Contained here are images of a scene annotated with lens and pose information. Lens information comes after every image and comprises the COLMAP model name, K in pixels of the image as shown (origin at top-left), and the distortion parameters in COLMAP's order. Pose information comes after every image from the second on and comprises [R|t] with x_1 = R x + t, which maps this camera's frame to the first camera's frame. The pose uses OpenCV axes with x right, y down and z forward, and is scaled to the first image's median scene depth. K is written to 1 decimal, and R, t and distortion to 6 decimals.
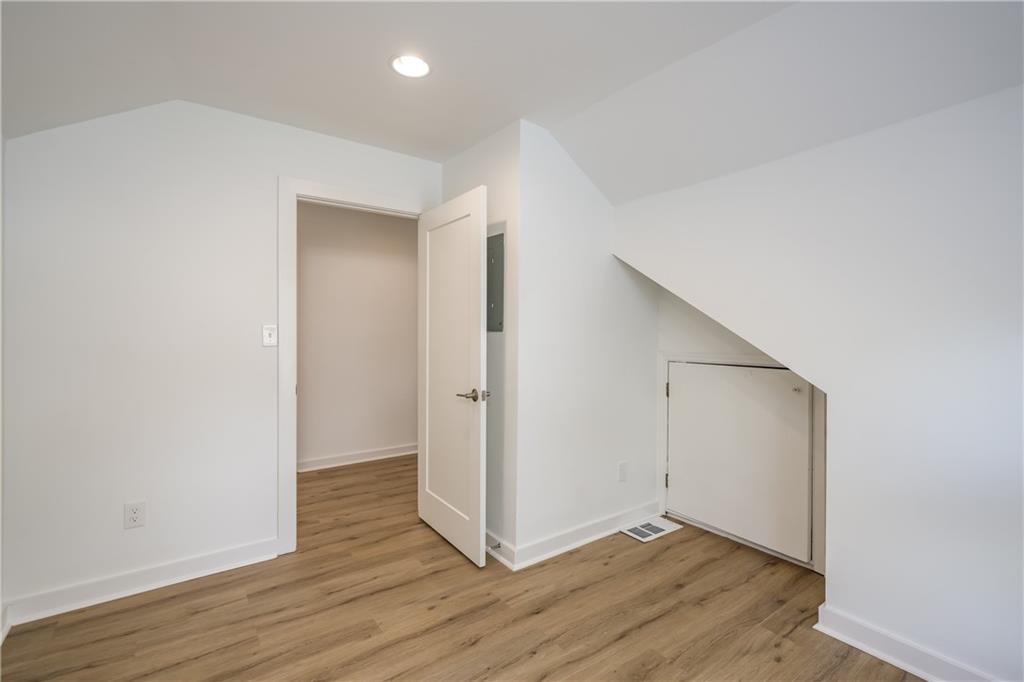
lens RADIAL K [[459.6, 0, 509.4], [0, 459.6, 334.5], [0, 0, 1]] dist [0.001751, -0.000762]
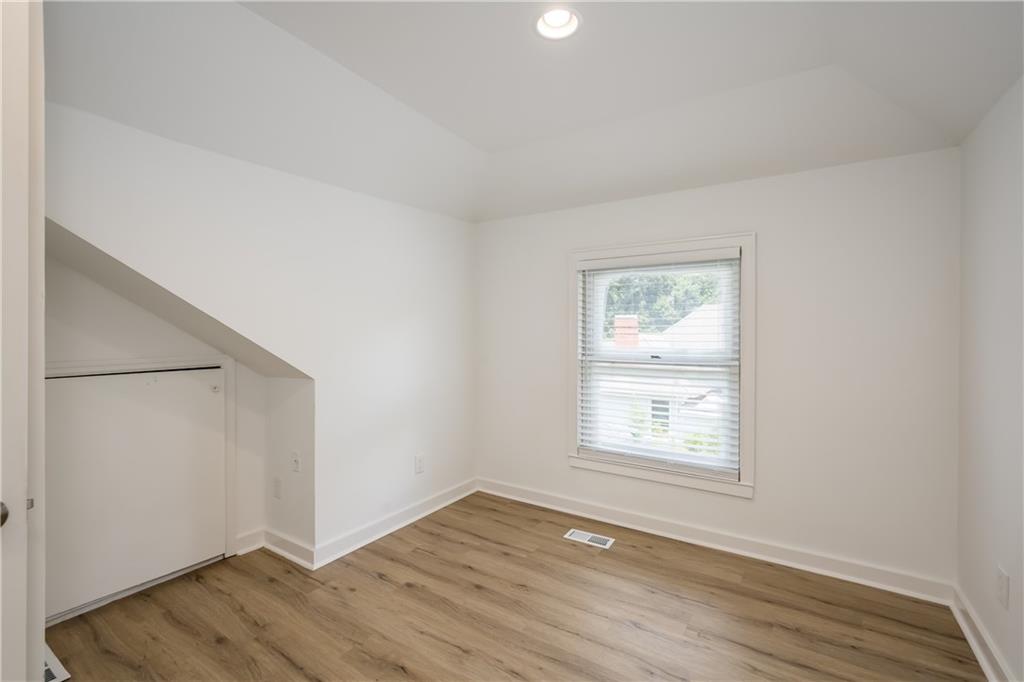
lens RADIAL K [[459.6, 0, 511.5], [0, 459.6, 337.8], [0, 0, 1]] dist [0.001751, -0.000762]
pose [[-0.365061, -0.017748, 0.930814, -0.607824], [0.004375, 0.999775, 0.020778, -0.008263], [-0.930973, 0.011658, -0.364901, 0.859047]]
